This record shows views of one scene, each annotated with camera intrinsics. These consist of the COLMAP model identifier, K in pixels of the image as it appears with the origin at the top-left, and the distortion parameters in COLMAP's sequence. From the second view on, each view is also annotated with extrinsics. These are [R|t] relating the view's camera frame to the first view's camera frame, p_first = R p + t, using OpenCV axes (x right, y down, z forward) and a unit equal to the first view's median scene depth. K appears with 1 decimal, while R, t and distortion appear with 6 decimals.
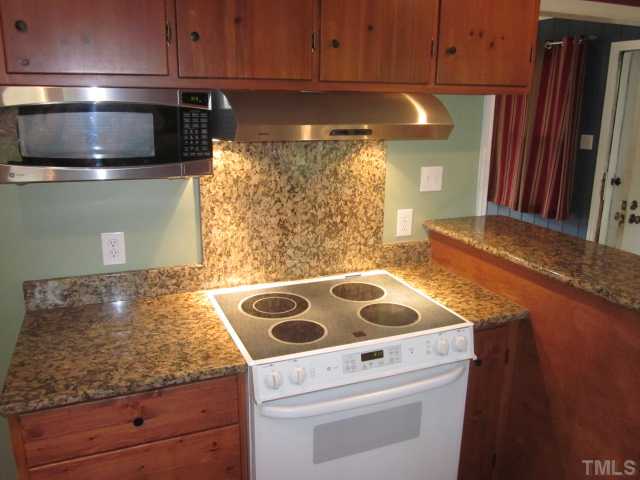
lens RADIAL K [[529.7, 0, 322.8], [0, 529.7, 236.8], [0, 0, 1]] dist [-0.051272, 0.014201]
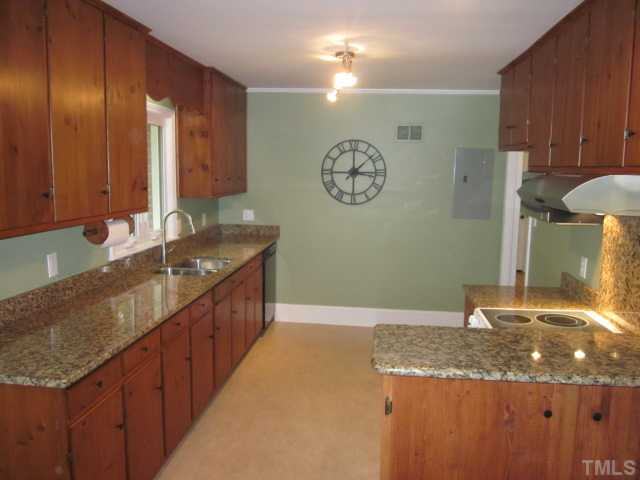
lens RADIAL K [[529.7, 0, 319.9], [0, 529.7, 239.2], [0, 0, 1]] dist [-0.051272, 0.014201]
pose [[-0.482599, 0.101986, -0.869883, 1.283734], [-0.232462, 0.942660, 0.239485, -0.237158], [0.844428, 0.317790, -0.431219, 0.889937]]
